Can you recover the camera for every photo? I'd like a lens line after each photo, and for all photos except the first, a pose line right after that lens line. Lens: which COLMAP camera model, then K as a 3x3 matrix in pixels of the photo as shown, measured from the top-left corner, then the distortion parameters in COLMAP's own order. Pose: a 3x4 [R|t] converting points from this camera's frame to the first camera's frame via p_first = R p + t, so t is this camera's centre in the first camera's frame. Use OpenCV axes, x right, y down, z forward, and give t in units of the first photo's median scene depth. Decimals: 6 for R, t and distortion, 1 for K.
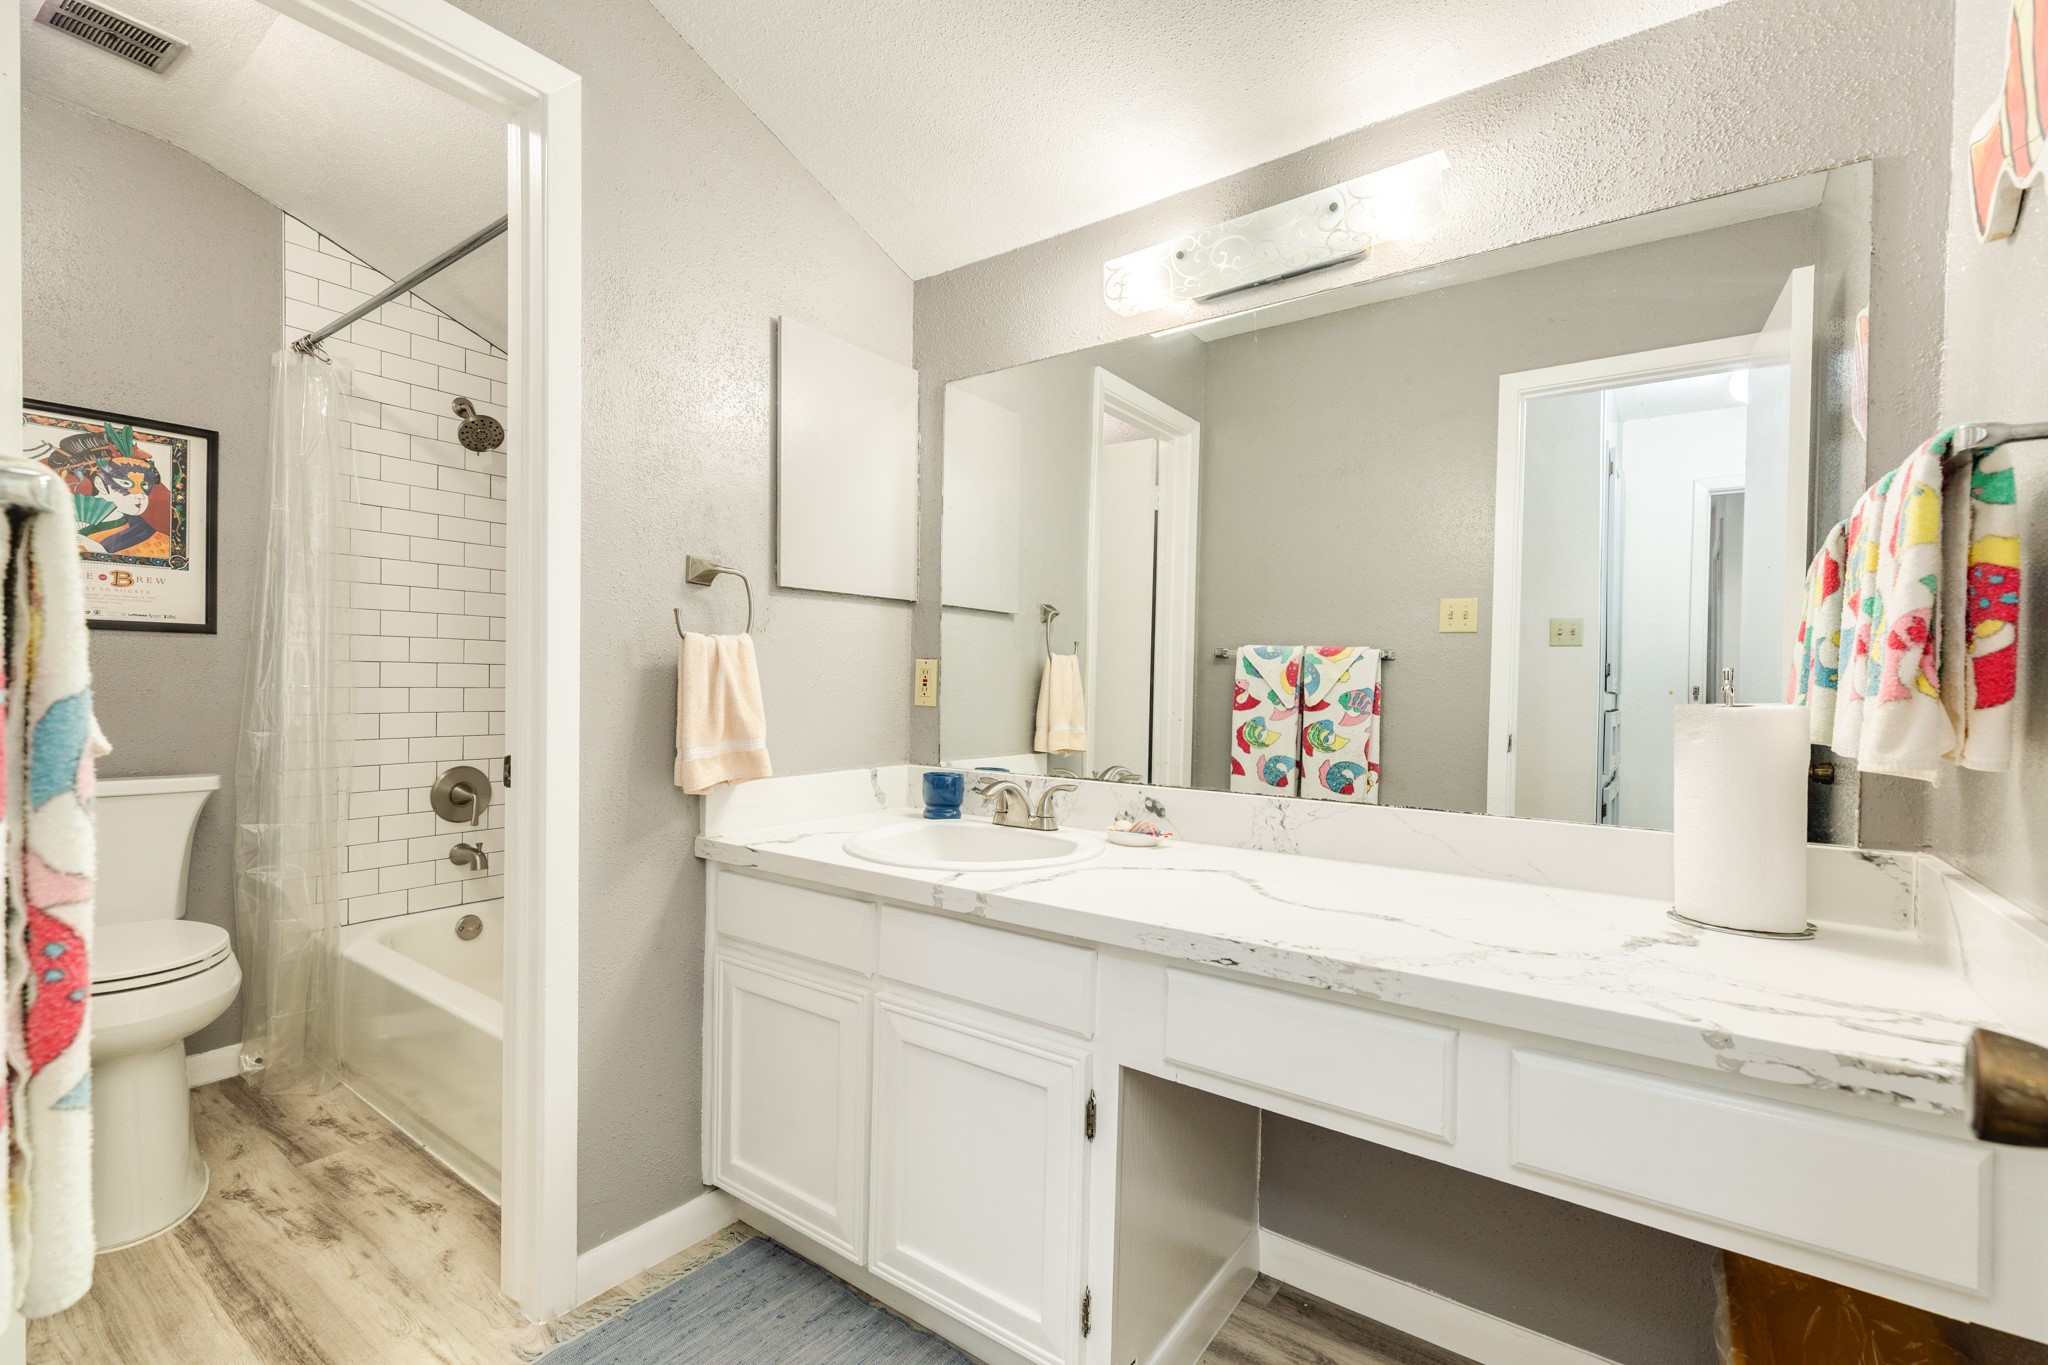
lens RADIAL K [[910.5, 0, 1022.4], [0, 910.5, 690.3], [0, 0, 1]] dist [0.006008, -0.000888]
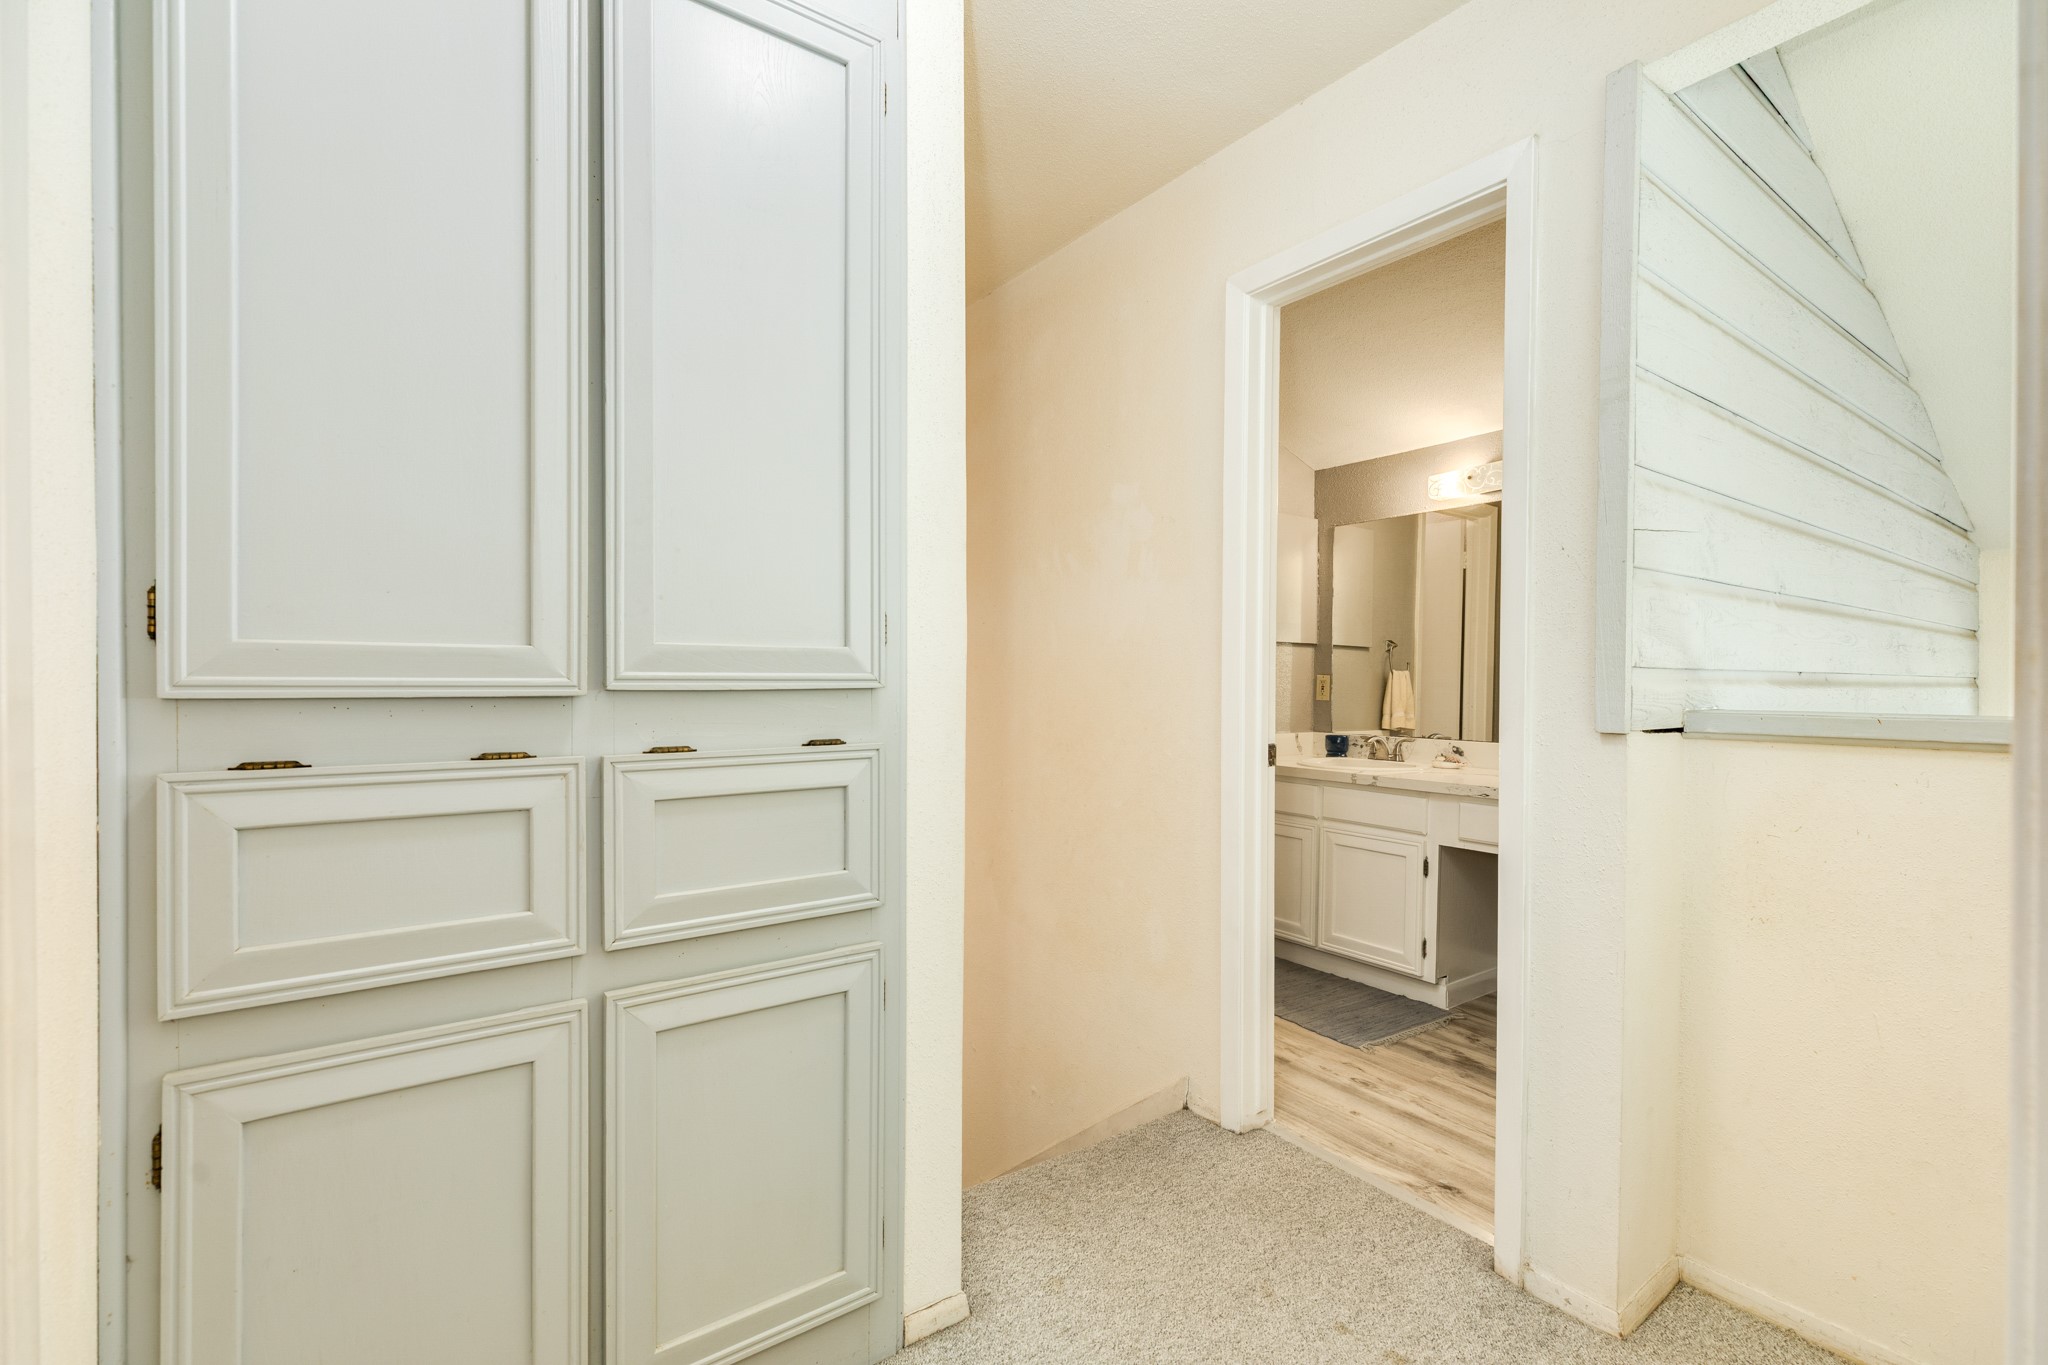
lens RADIAL K [[910.5, 0, 1022.4], [0, 910.5, 690.3], [0, 0, 1]] dist [0.006008, -0.000888]
pose [[0.949437, -0.003218, -0.313940, -0.106233], [0.001499, 0.999983, -0.005718, 0.006458], [0.313953, 0.004958, 0.949426, -0.961962]]
